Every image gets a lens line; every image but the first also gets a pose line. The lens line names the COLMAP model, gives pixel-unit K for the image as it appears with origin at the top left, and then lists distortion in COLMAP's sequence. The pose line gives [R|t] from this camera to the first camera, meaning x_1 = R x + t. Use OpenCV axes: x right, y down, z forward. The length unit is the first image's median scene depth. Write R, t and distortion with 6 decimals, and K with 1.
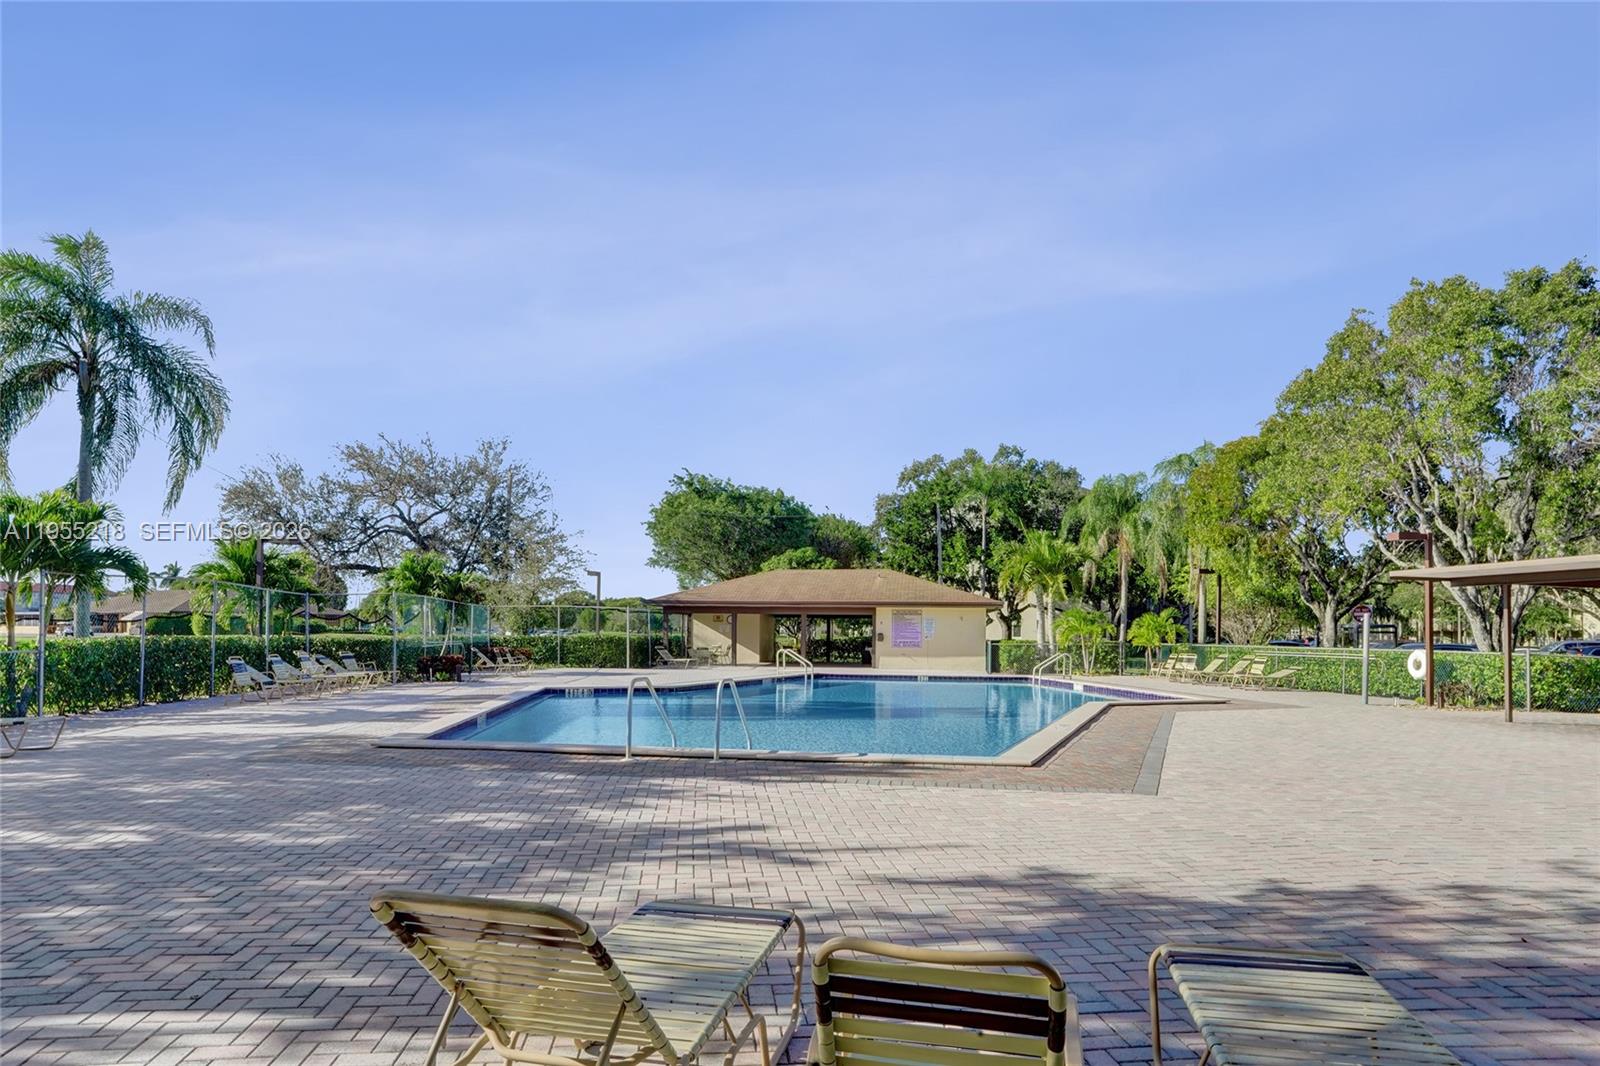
lens RADIAL K [[943.2, 0, 806.7], [0, 943.2, 533.9], [0, 0, 1]] dist [-0.027760, 0.000117]
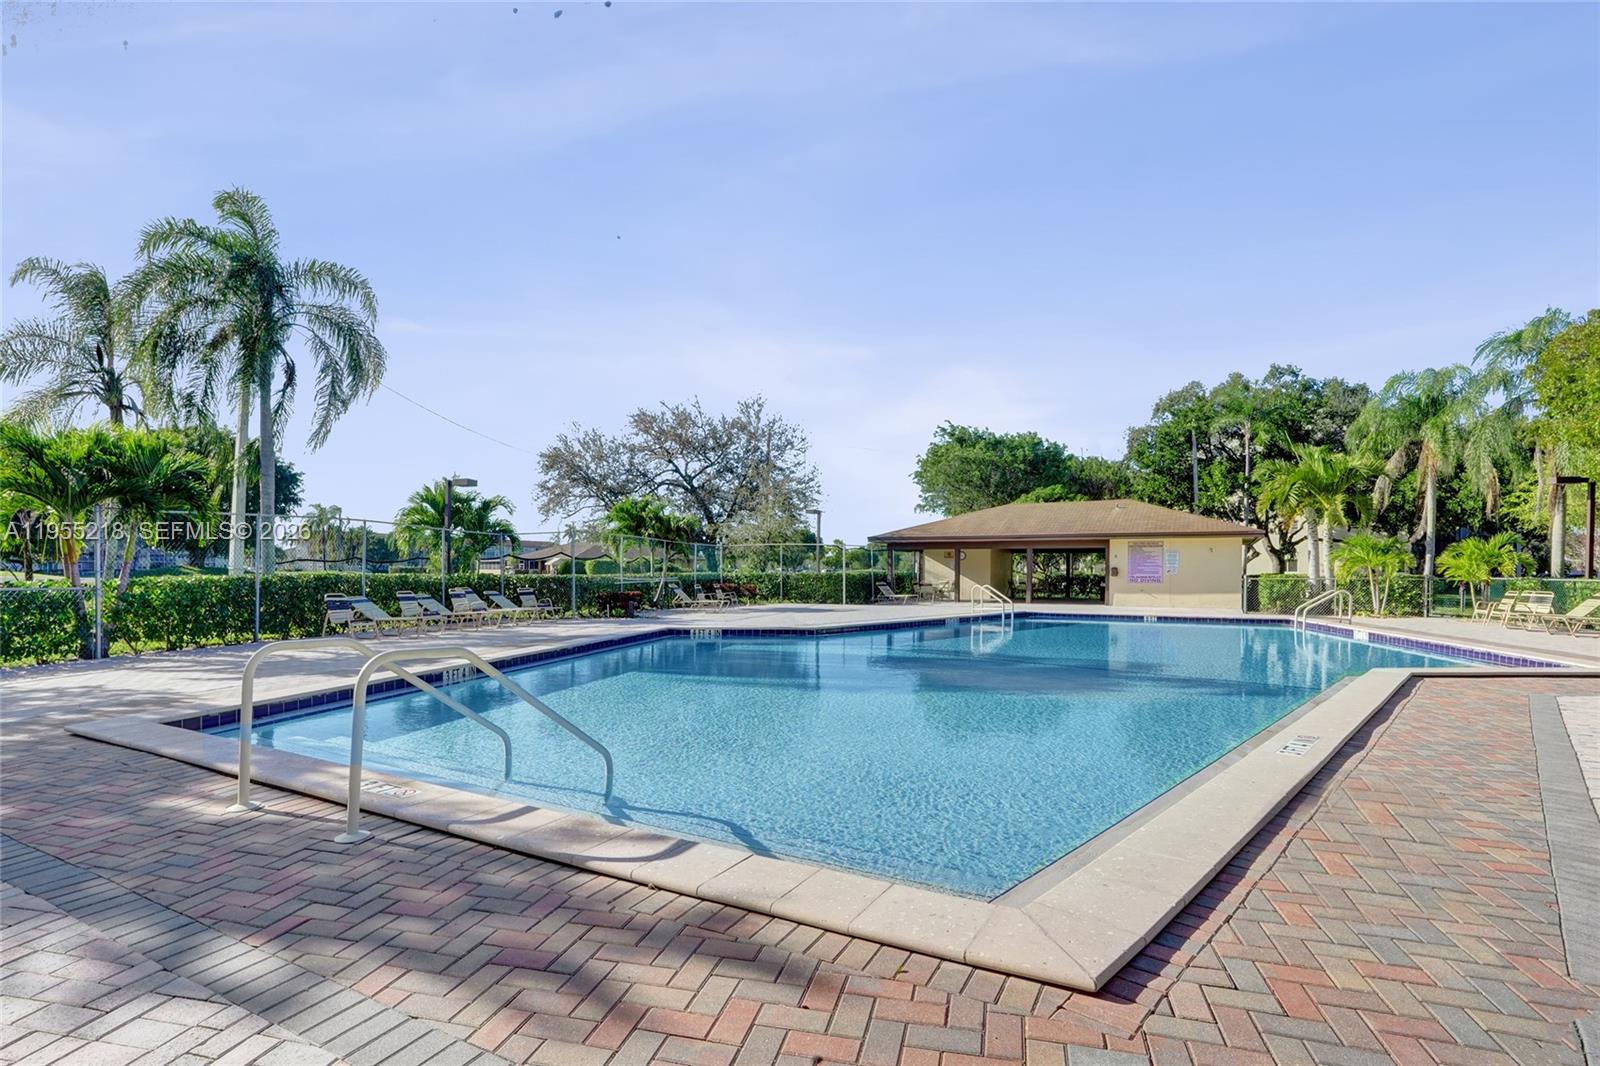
lens RADIAL K [[782.6, 0, 802.9], [0, 782.6, 544.8], [0, 0, 1]] dist [-0.058759, 0.030031]
pose [[0.935877, -0.018260, -0.351852, 0.052866], [0.042816, 0.997149, 0.062134, 0.020562], [0.349715, -0.073215, 0.933991, 0.168052]]
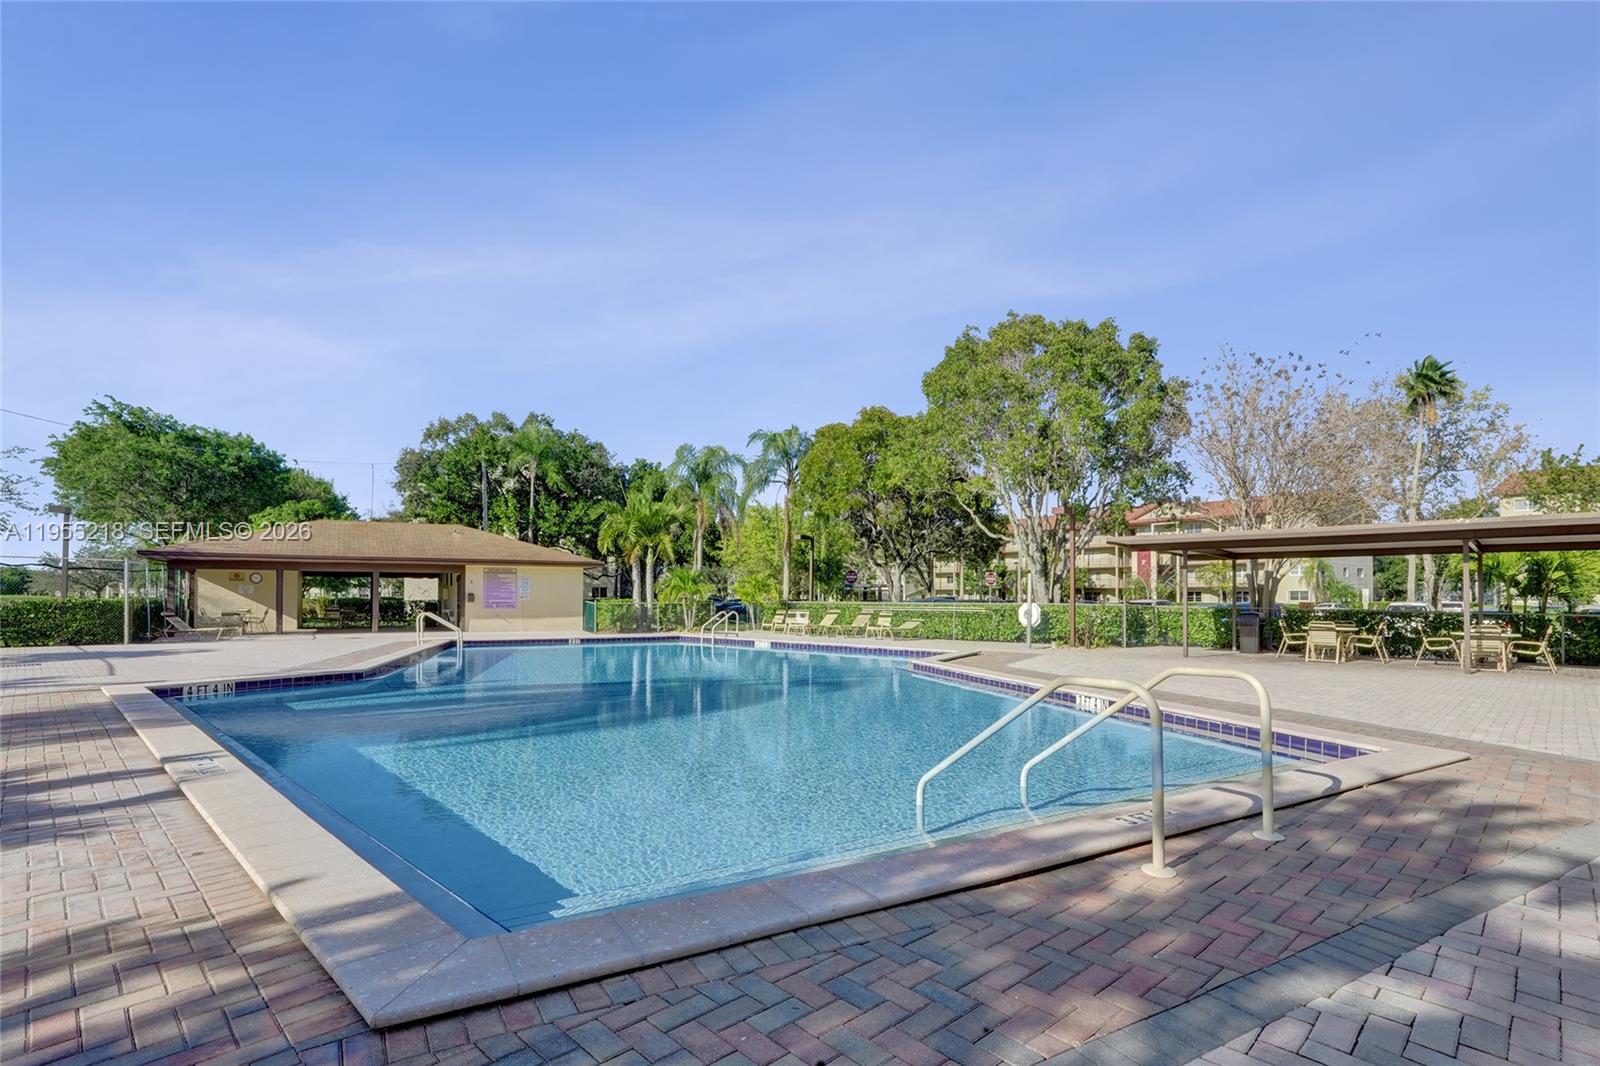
lens RADIAL K [[782.6, 0, 802.9], [0, 782.6, 544.8], [0, 0, 1]] dist [-0.058759, 0.030031]
pose [[0.781976, 0.030692, 0.622552, -0.122318], [-0.056496, 0.998166, 0.021754, 0.020935], [-0.620743, -0.052183, 0.782276, 0.189051]]
